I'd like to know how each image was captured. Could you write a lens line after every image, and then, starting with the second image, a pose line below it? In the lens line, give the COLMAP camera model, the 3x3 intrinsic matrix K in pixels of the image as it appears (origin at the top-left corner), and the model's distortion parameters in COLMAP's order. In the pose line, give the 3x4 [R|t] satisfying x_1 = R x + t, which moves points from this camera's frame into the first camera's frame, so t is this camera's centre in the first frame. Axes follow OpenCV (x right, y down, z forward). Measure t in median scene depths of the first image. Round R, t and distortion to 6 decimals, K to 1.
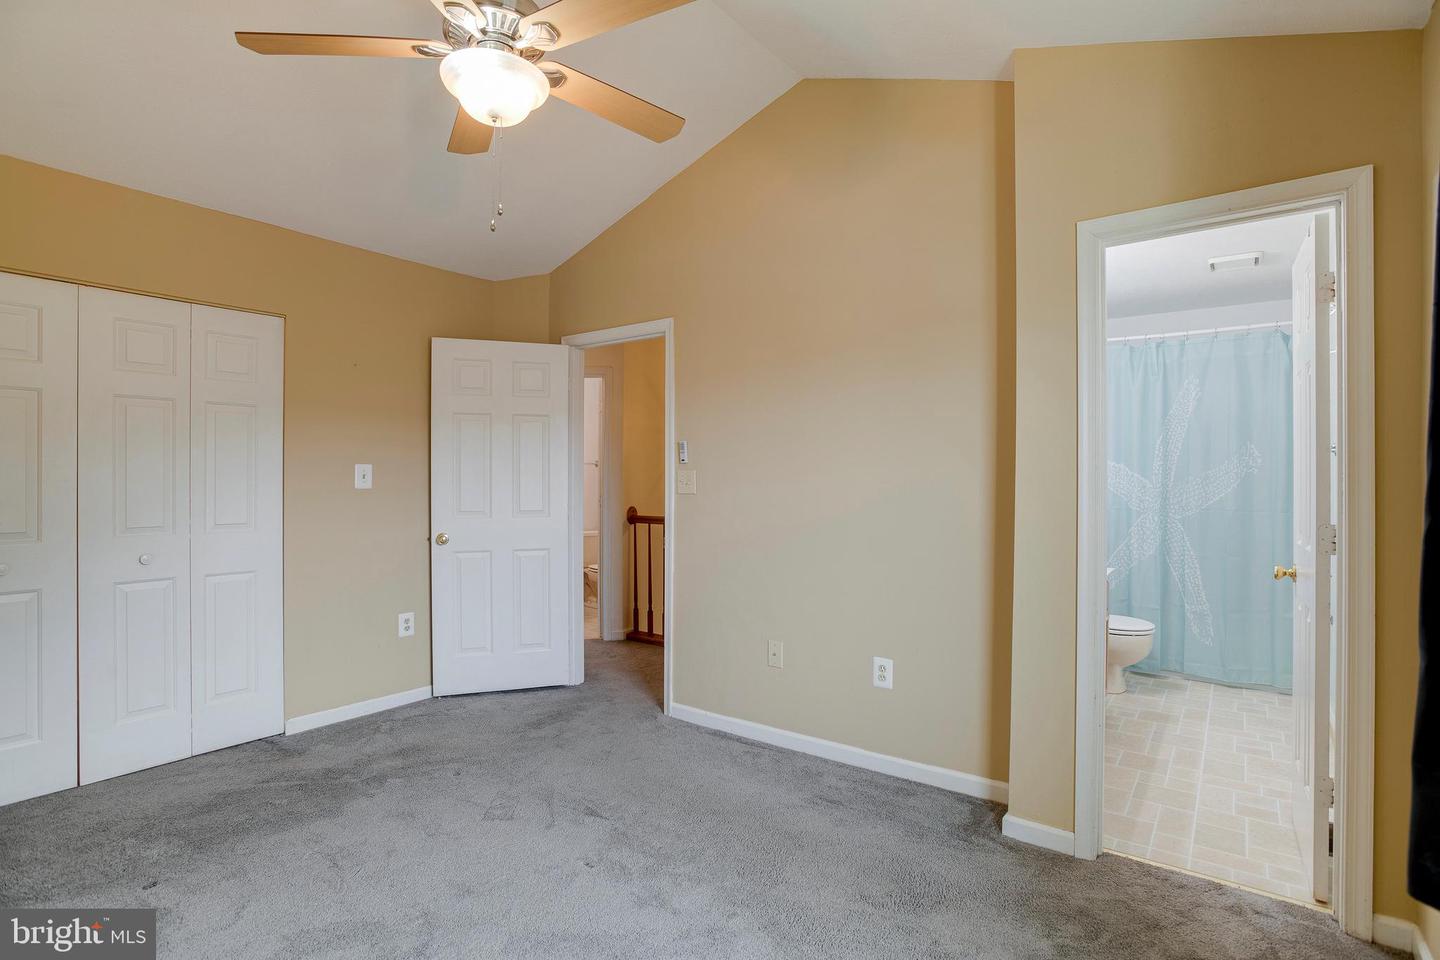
lens RADIAL K [[715.9, 0, 720.0], [0, 715.9, 480.0], [0, 0, 1]] dist [-0.051793, 0.021765]
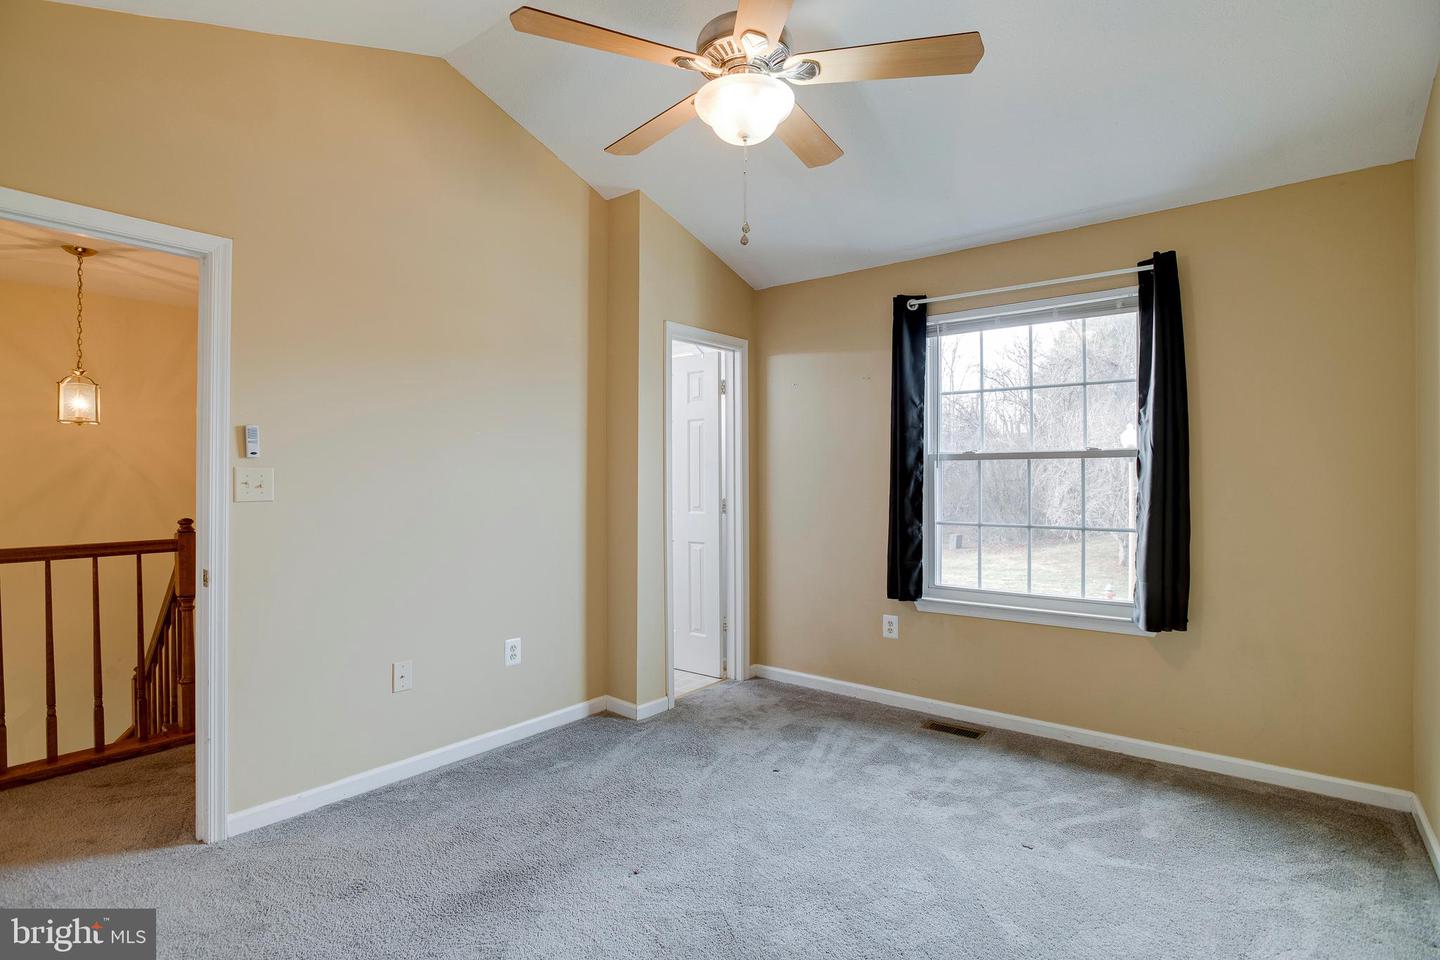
lens RADIAL K [[715.9, 0, 720.0], [0, 715.9, 480.0], [0, 0, 1]] dist [-0.051793, 0.021765]
pose [[0.018793, -0.001168, 0.999823, -0.789526], [0.009650, 0.999953, 0.000987, 0.003076], [-0.999777, 0.009630, 0.018803, 0.584648]]
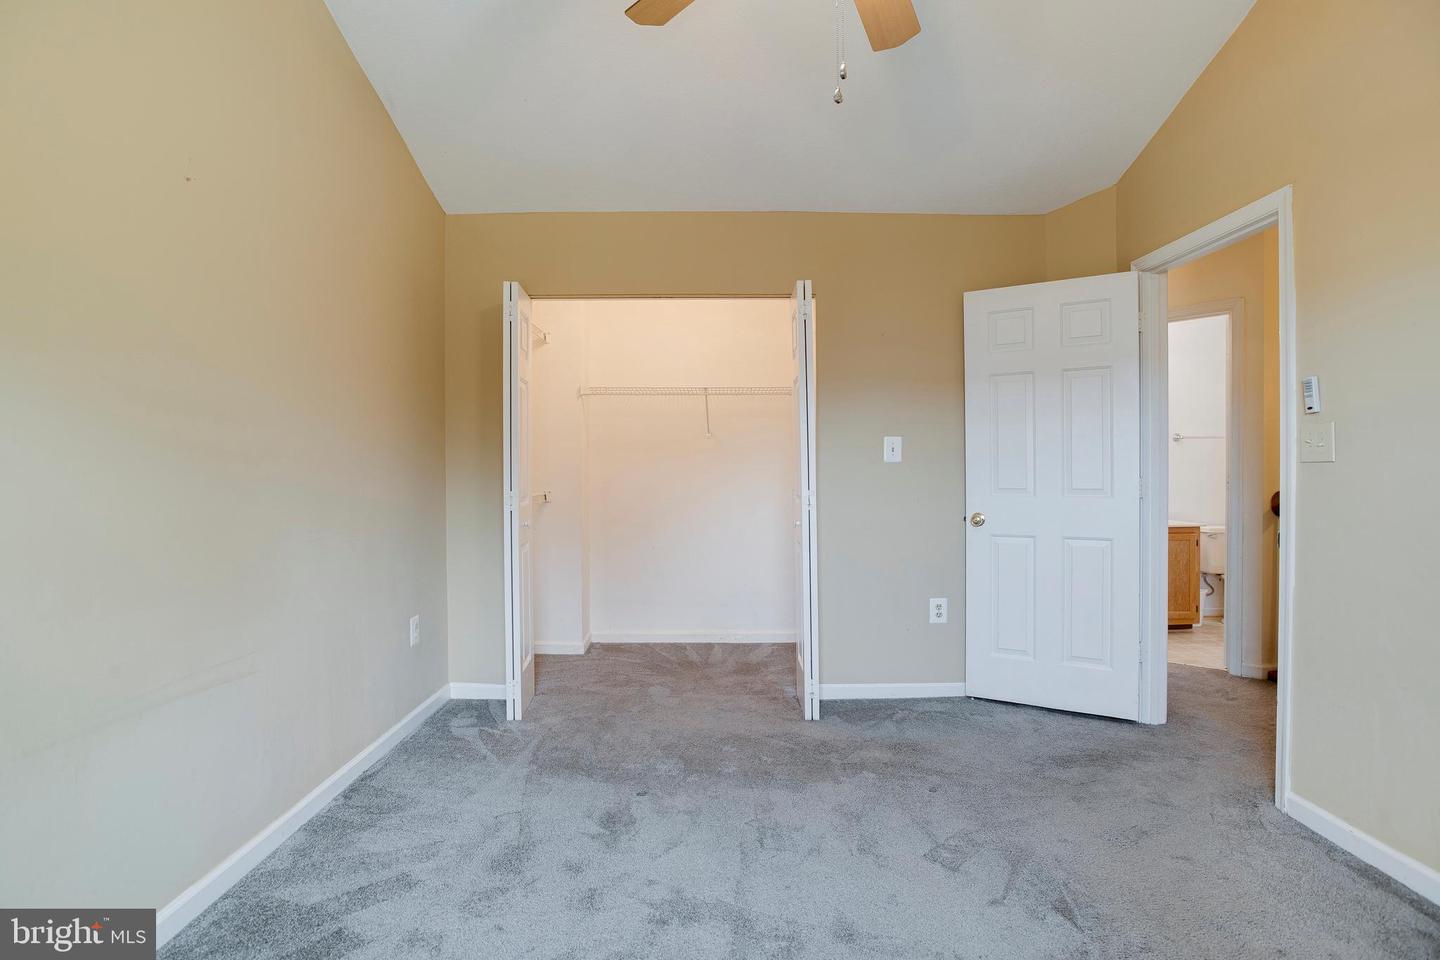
lens RADIAL K [[701.4, 0, 723.3], [0, 701.4, 478.1], [0, 0, 1]] dist [-0.064651, 0.026503]
pose [[0.605115, -0.000259, -0.796138, 0.118262], [0.003120, 0.999993, 0.002046, 0.033300], [0.796132, -0.003722, 0.605112, 0.260368]]
